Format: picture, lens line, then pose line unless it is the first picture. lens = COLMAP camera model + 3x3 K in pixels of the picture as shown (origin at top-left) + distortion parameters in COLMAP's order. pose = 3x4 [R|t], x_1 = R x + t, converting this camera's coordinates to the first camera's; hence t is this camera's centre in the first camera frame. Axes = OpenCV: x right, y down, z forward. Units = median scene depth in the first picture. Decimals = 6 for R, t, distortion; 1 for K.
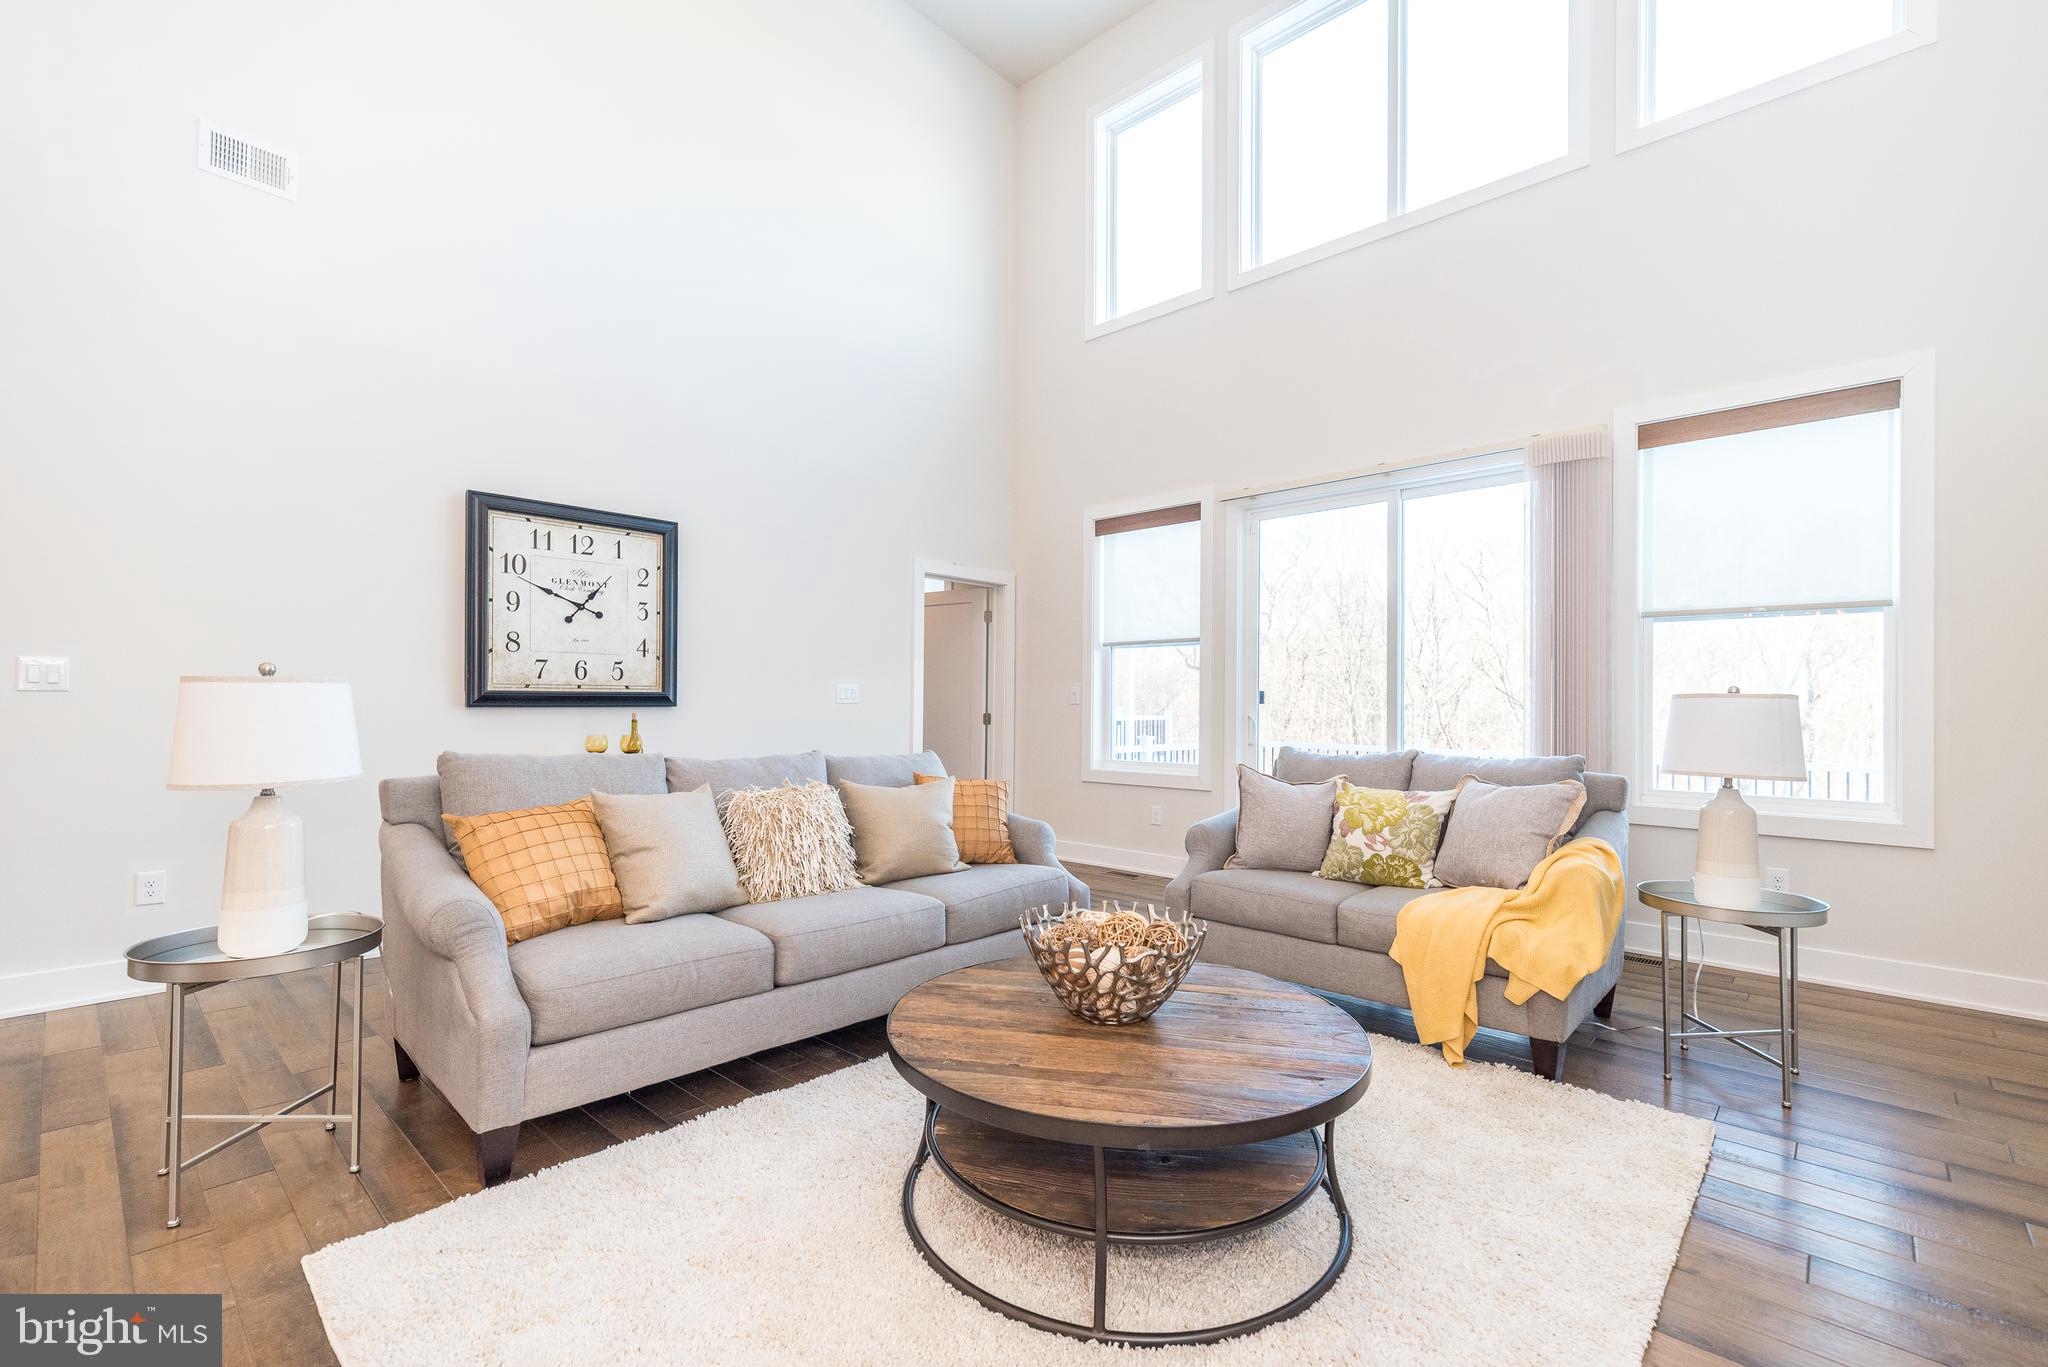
lens RADIAL K [[896.9, 0, 1022.5], [0, 896.9, 703.5], [0, 0, 1]] dist [0.002165, 0.002914]
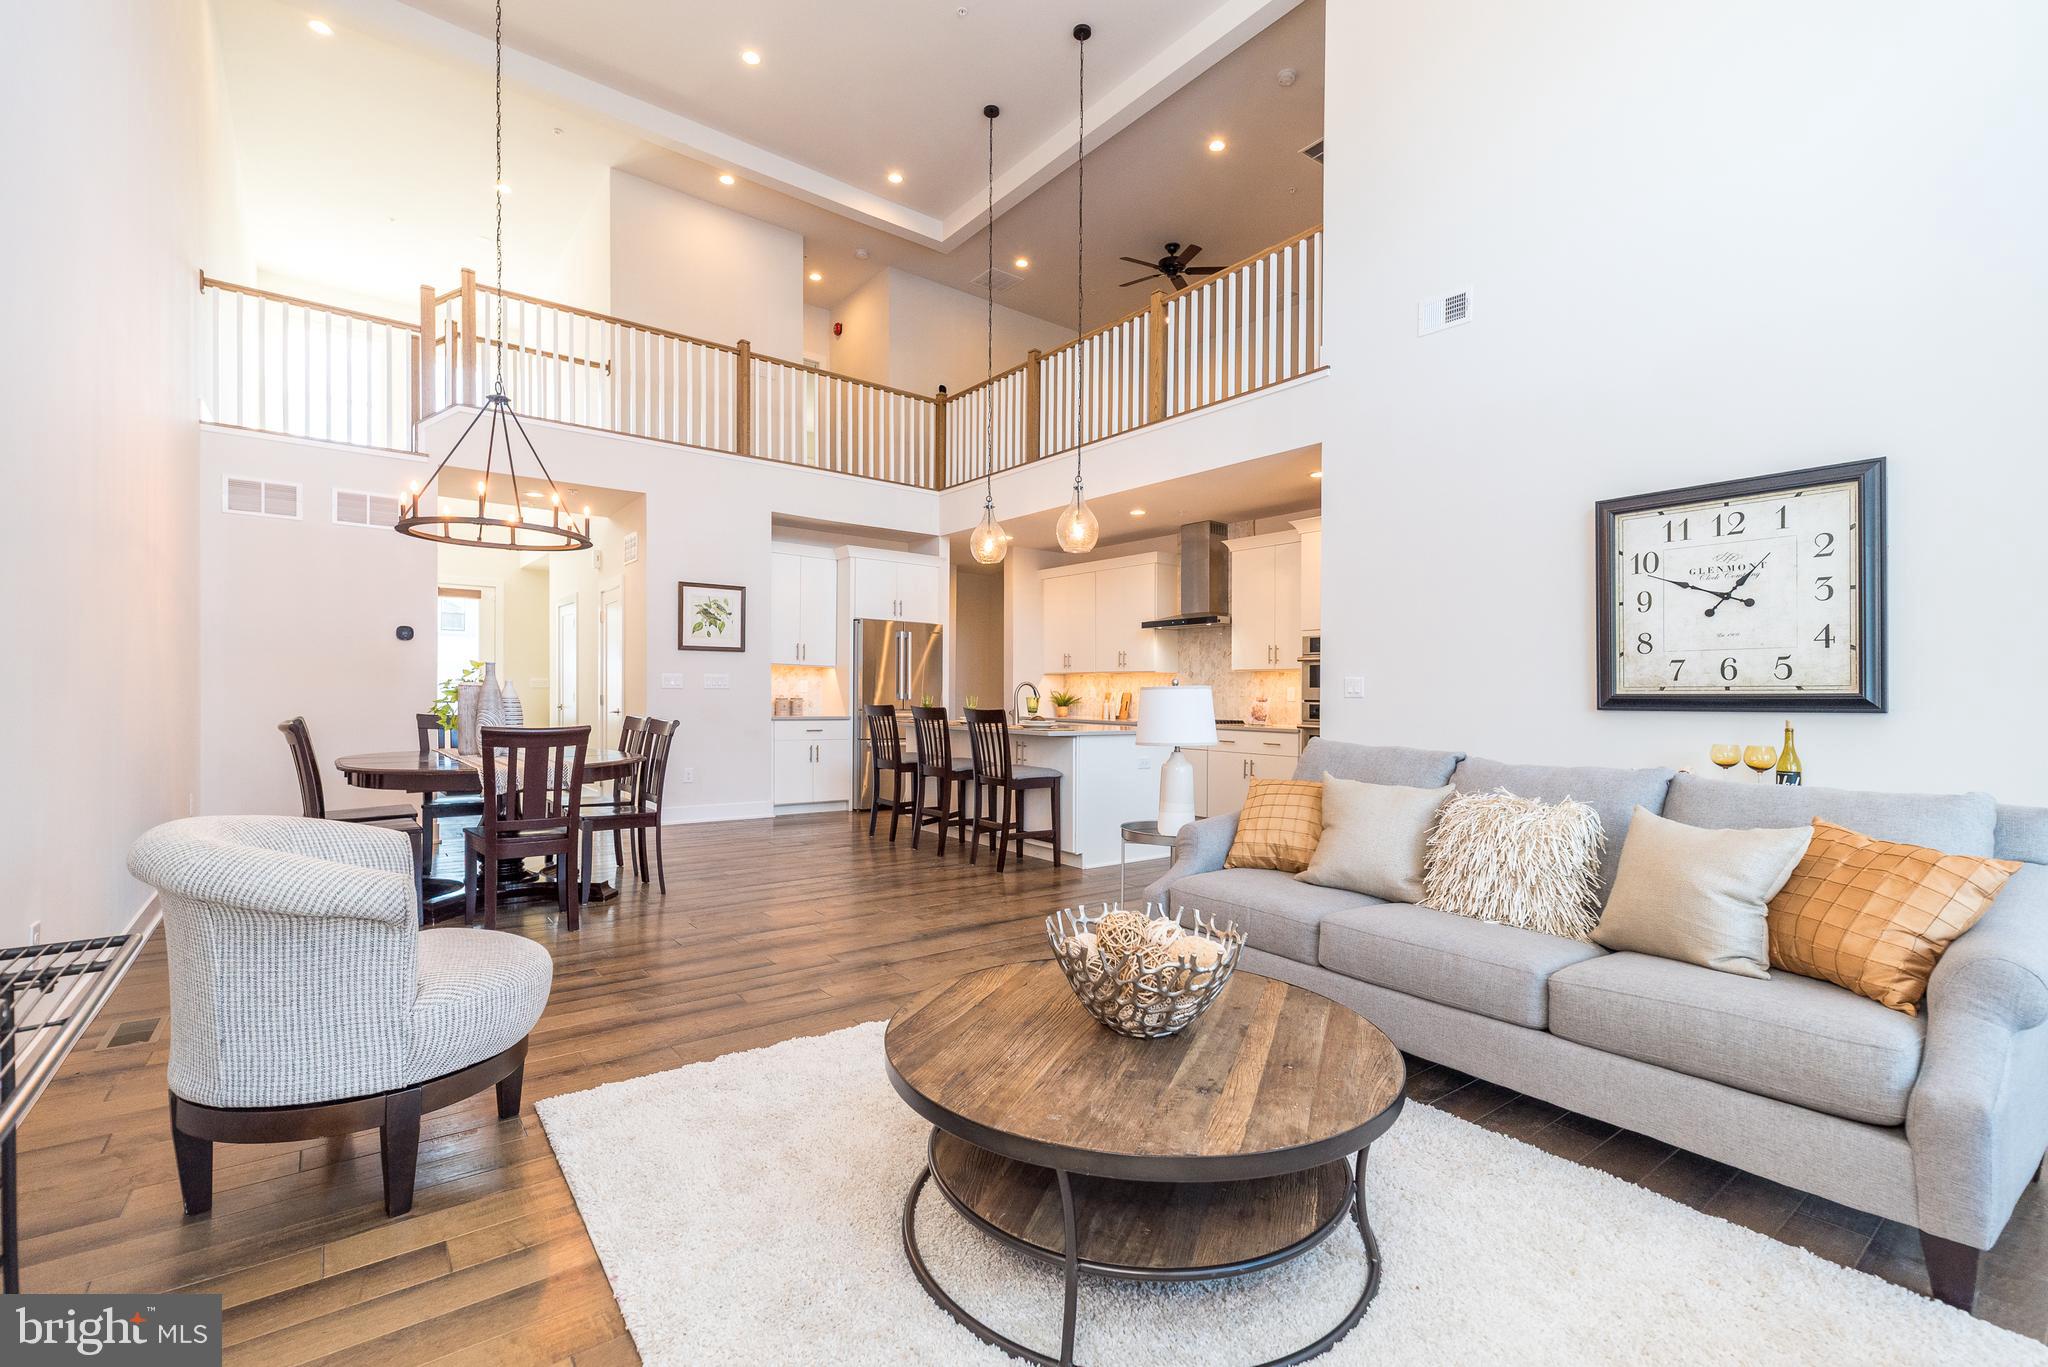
lens RADIAL K [[896.9, 0, 1014.7], [0, 896.9, 702.4], [0, 0, 1]] dist [0.002165, 0.002914]
pose [[-0.166091, -0.005629, -0.986094, 0.492469], [-0.013062, 0.999909, -0.003508, 0.007197], [0.986024, 0.012298, -0.166149, 0.482725]]
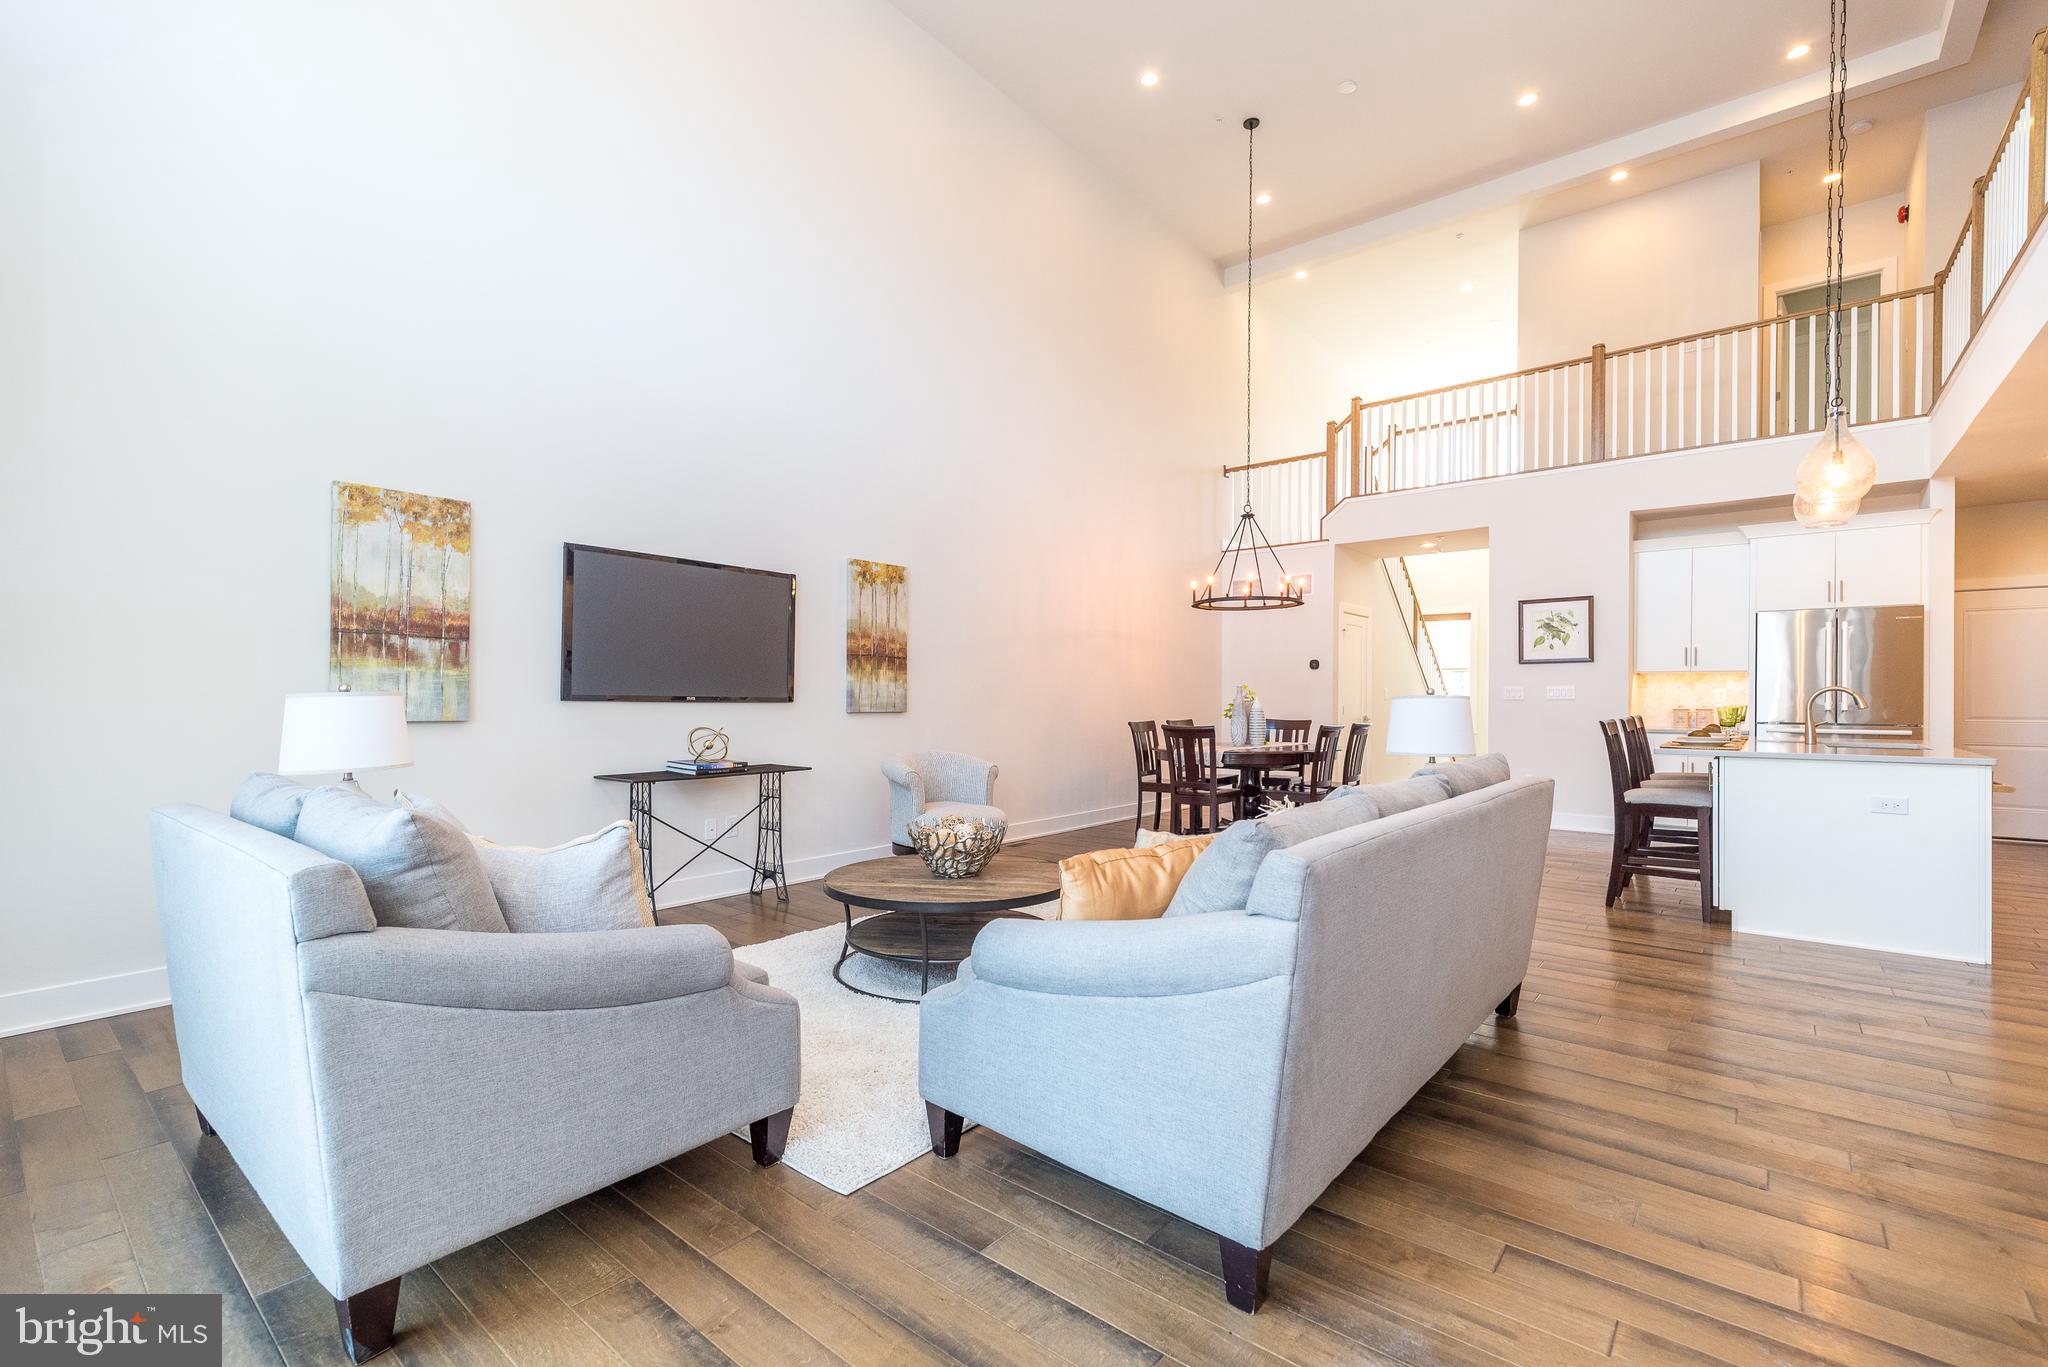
lens RADIAL K [[896.9, 0, 1024.0], [0, 896.9, 692.8], [0, 0, 1]] dist [0.002165, 0.002914]
pose [[-0.998602, -0.012689, -0.051307, 0.024749], [-0.012334, 0.999898, -0.007221, -0.005657], [0.051393, -0.006578, -0.998657, 1.347557]]
